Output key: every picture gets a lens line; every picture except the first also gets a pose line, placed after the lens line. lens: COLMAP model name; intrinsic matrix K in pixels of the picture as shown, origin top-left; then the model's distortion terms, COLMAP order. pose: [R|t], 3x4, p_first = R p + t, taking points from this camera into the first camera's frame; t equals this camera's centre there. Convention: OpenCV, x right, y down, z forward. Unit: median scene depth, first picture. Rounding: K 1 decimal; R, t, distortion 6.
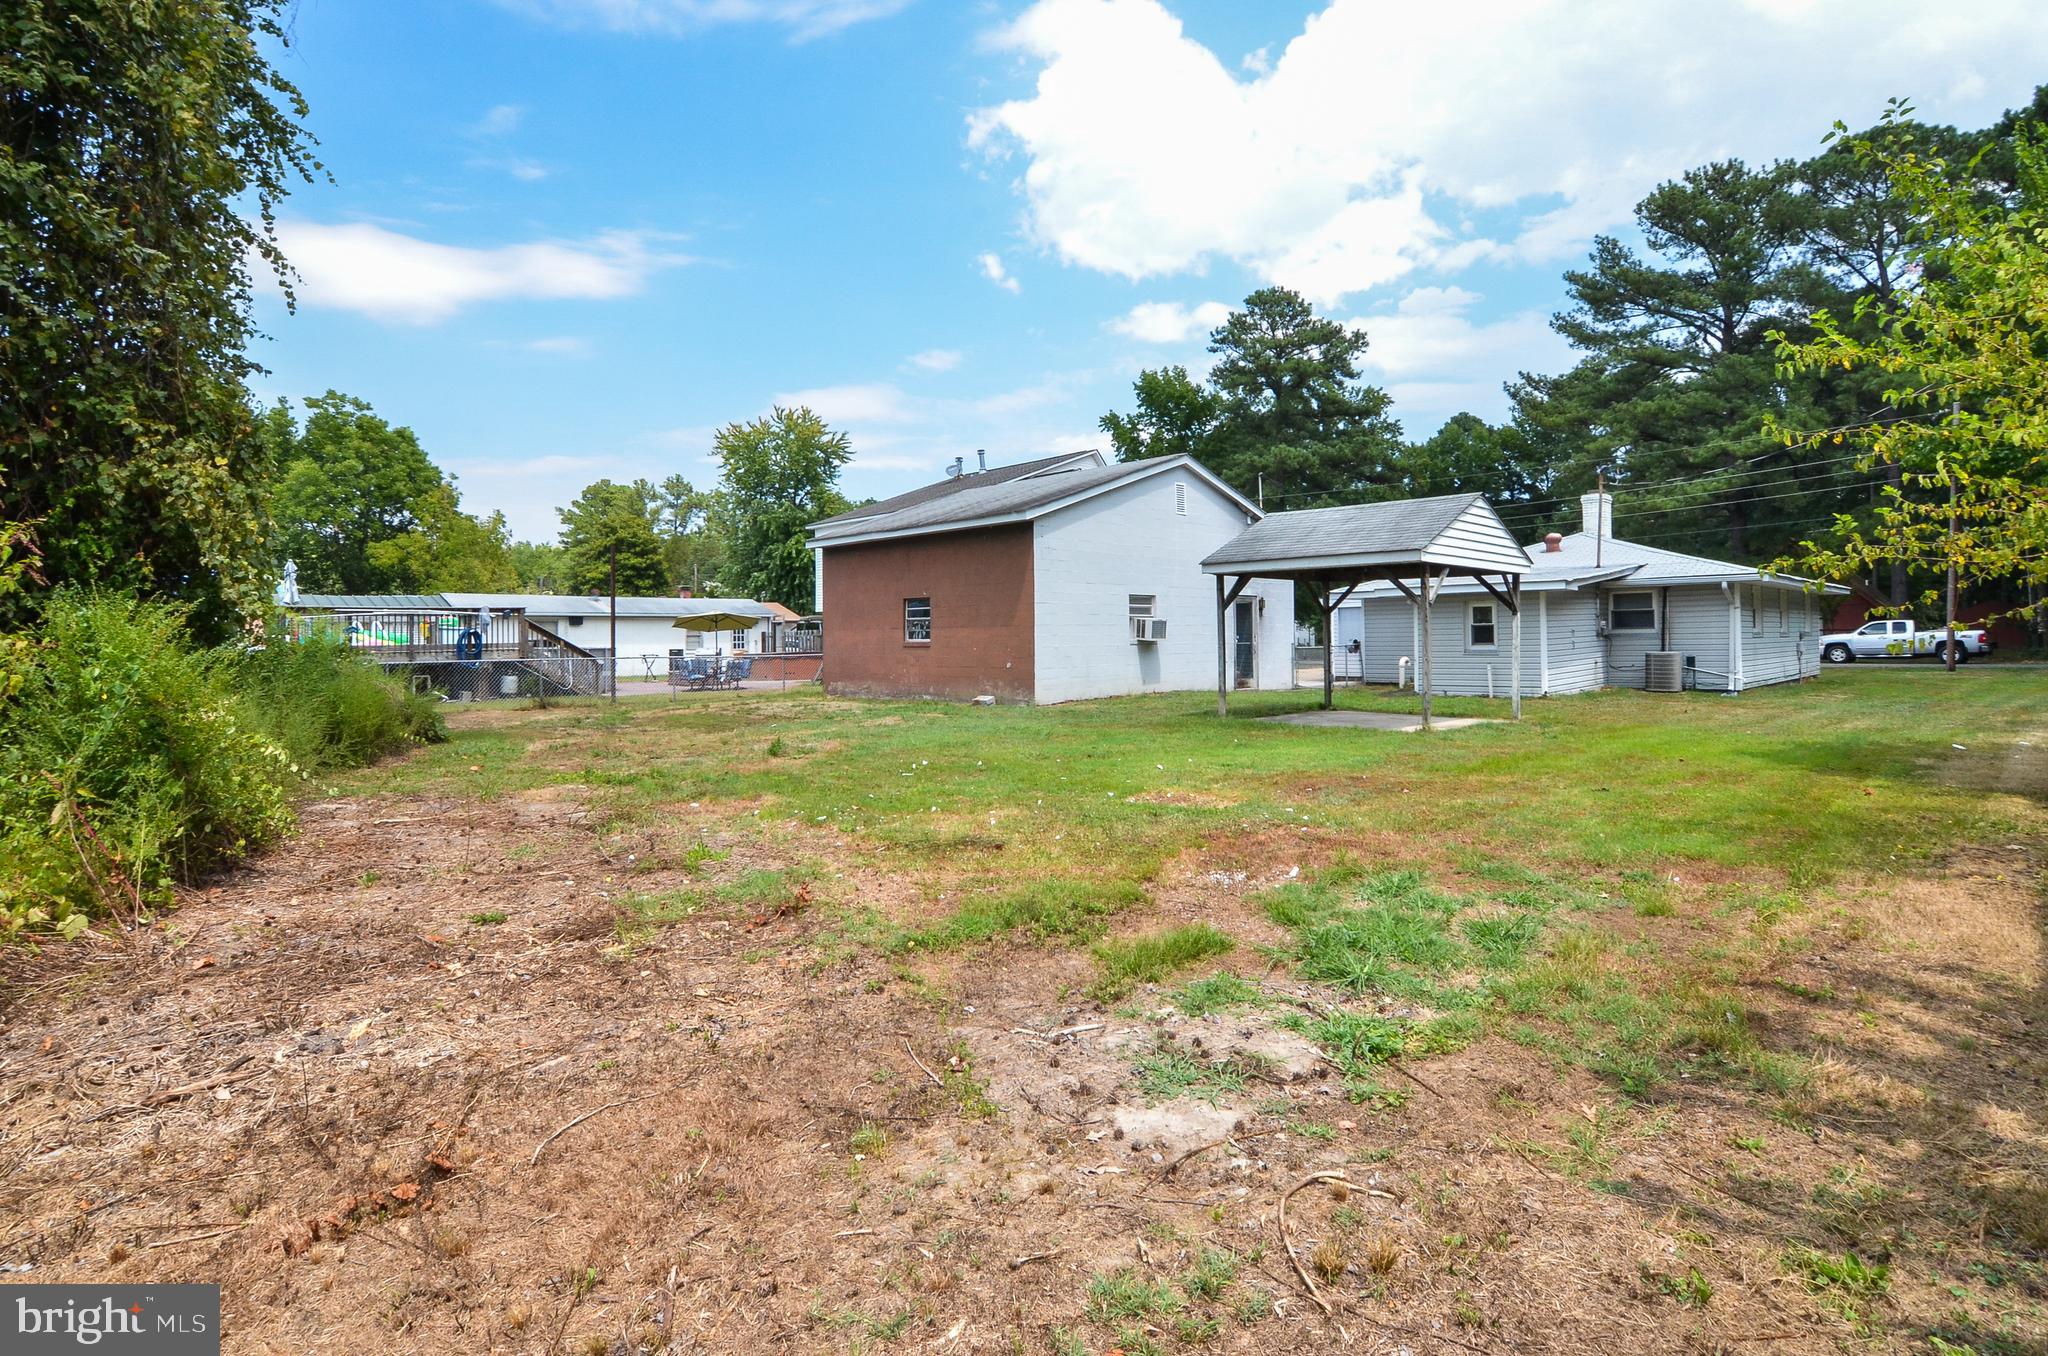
lens RADIAL K [[986.6, 0, 1040.1], [0, 986.6, 598.7], [0, 0, 1]] dist [0.016440, -0.016709]
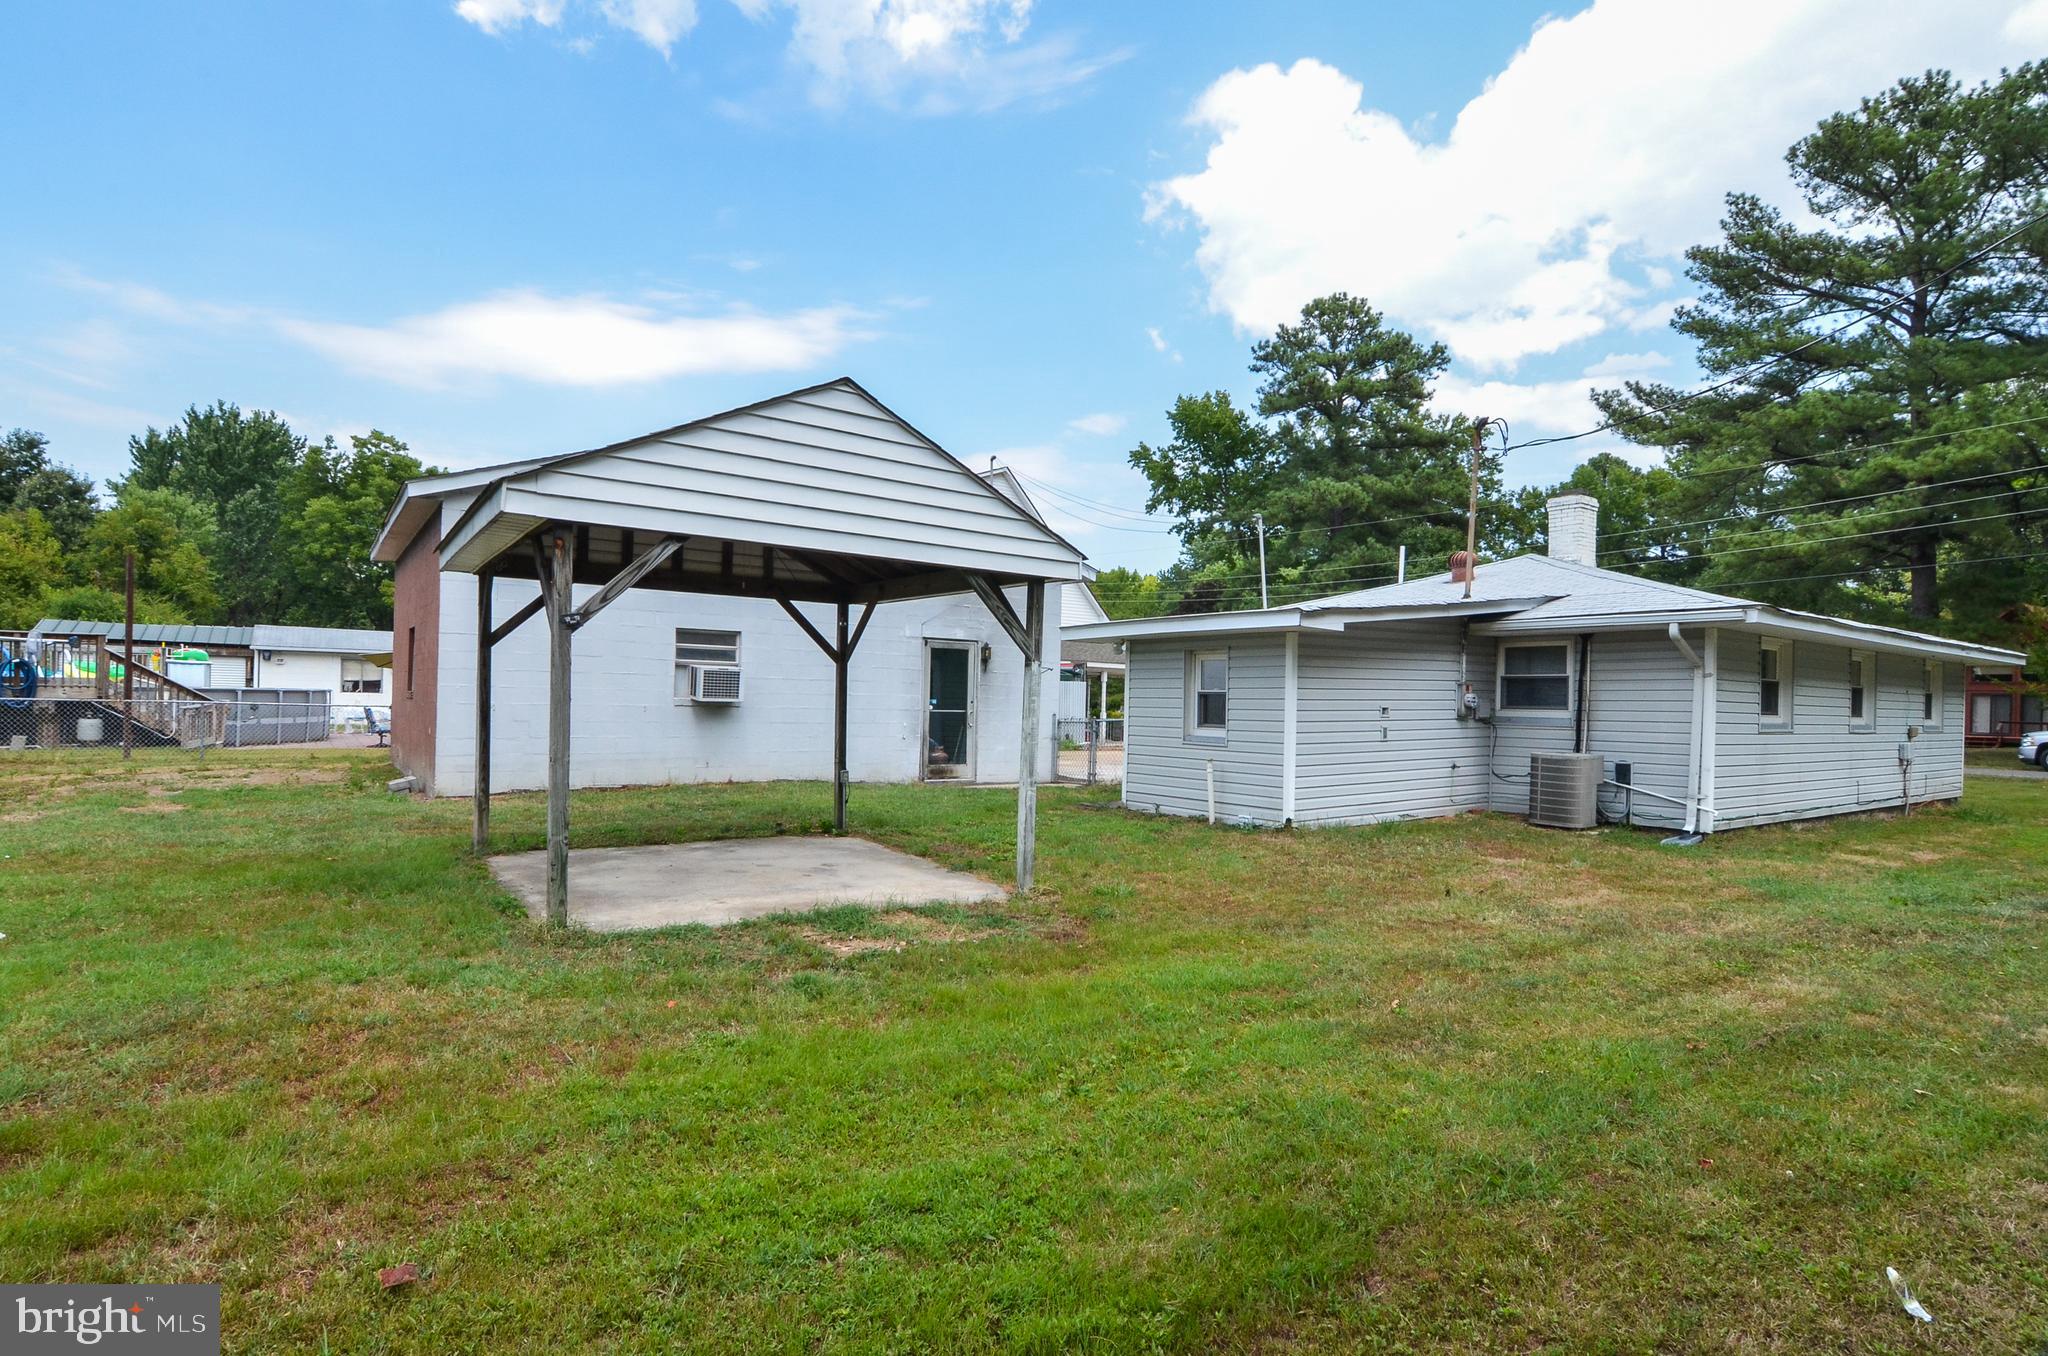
lens RADIAL K [[989.1, 0, 1024.0], [0, 989.1, 678.0], [0, 0, 1]] dist [-0.000985, 0.000714]
pose [[0.986606, 0.030599, -0.160228, 0.161510], [-0.027715, 0.999412, 0.020202, 0.003781], [0.160751, -0.015490, 0.986873, 0.159874]]
